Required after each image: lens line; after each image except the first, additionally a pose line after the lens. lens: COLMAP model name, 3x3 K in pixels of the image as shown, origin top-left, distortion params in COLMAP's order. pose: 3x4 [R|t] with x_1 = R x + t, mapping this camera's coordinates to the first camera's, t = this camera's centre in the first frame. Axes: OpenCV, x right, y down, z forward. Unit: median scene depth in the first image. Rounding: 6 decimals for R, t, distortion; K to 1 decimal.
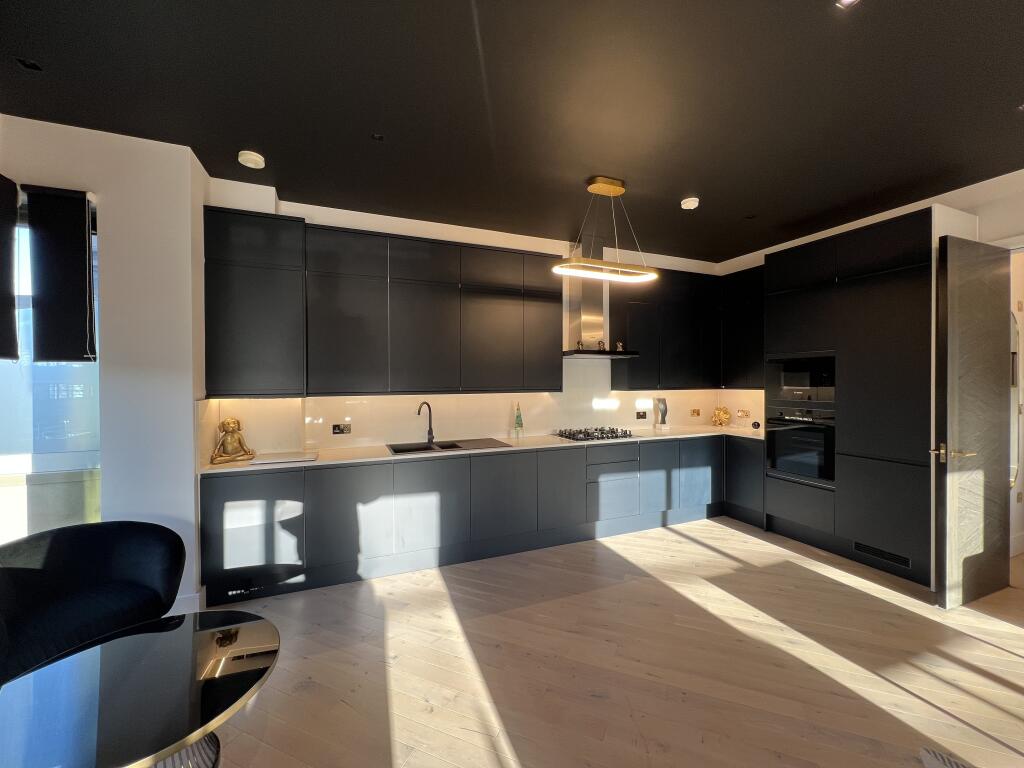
lens RADIAL K [[409.2, 0, 508.3], [0, 409.2, 381.6], [0, 0, 1]] dist [-0.000903, 0.000008]
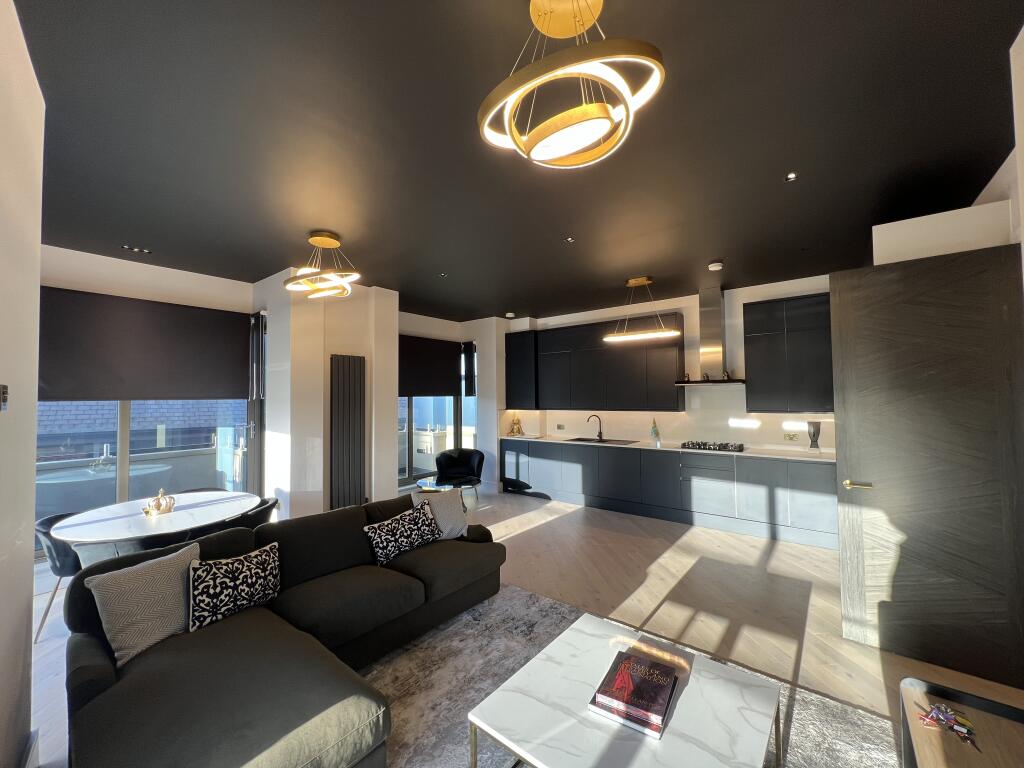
lens RADIAL K [[409.2, 0, 508.3], [0, 409.2, 381.6], [0, 0, 1]] dist [-0.000903, 0.000008]
pose [[0.485400, -0.032567, -0.873685, 1.231094], [0.005524, 0.999400, -0.034183, -0.037095], [0.874275, 0.011766, 0.485289, -0.176578]]
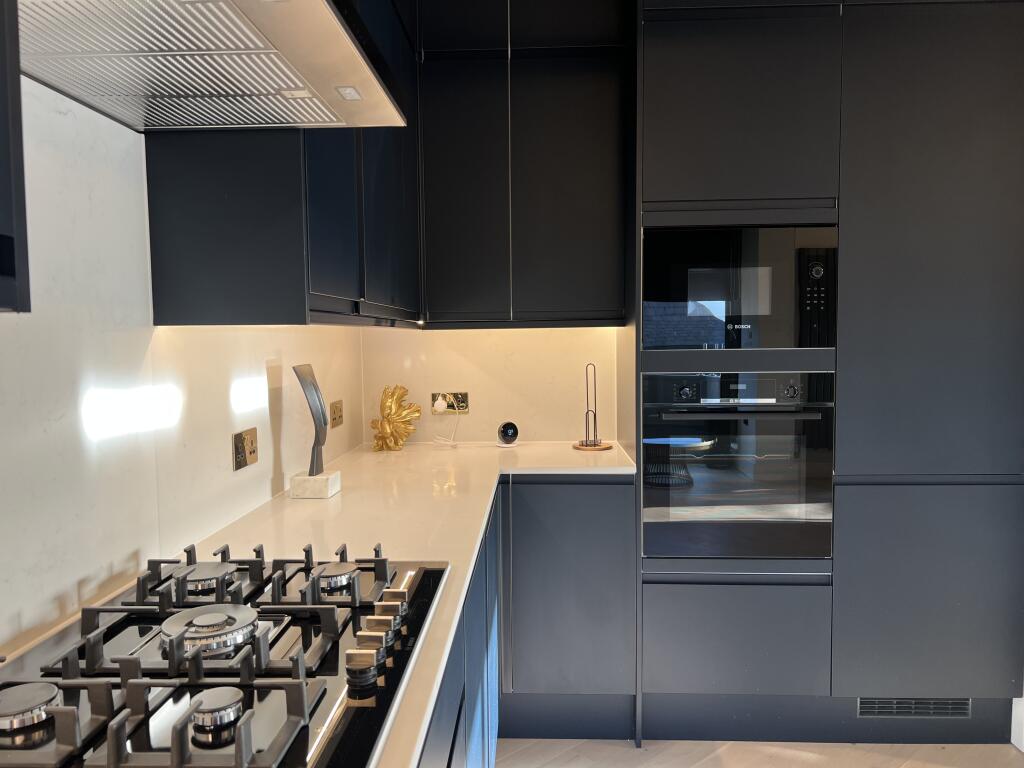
lens RADIAL K [[793.5, 0, 512.0], [0, 793.5, 384.0], [0, 0, 1]] dist [0.052138, 0.000123]
pose [[0.408692, -0.057370, 0.910868, 0.012322], [0.015296, 0.998313, 0.056014, 0.039260], [-0.912544, -0.008960, 0.408880, 0.983402]]
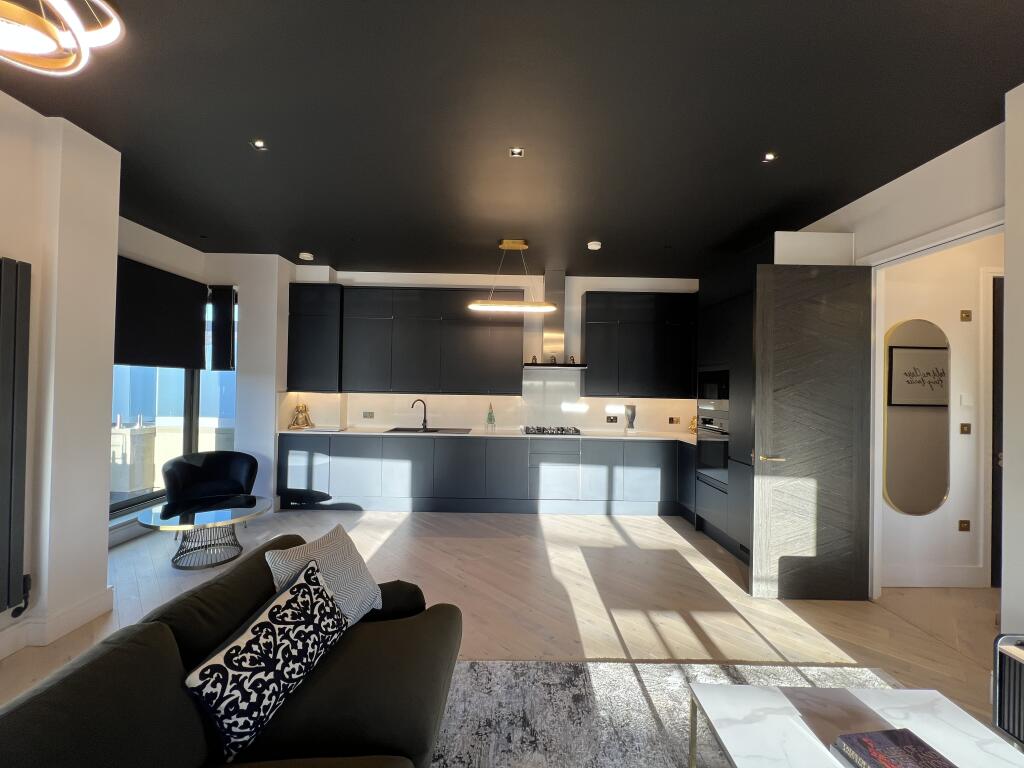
lens RADIAL K [[409.2, 0, 508.3], [0, 409.2, 381.6], [0, 0, 1]] dist [-0.000903, 0.000008]
pose [[0.927813, 0.017272, -0.372644, 0.669594], [-0.024227, 0.999609, -0.013989, -0.000392], [0.372257, 0.022008, 0.927869, -0.235011]]
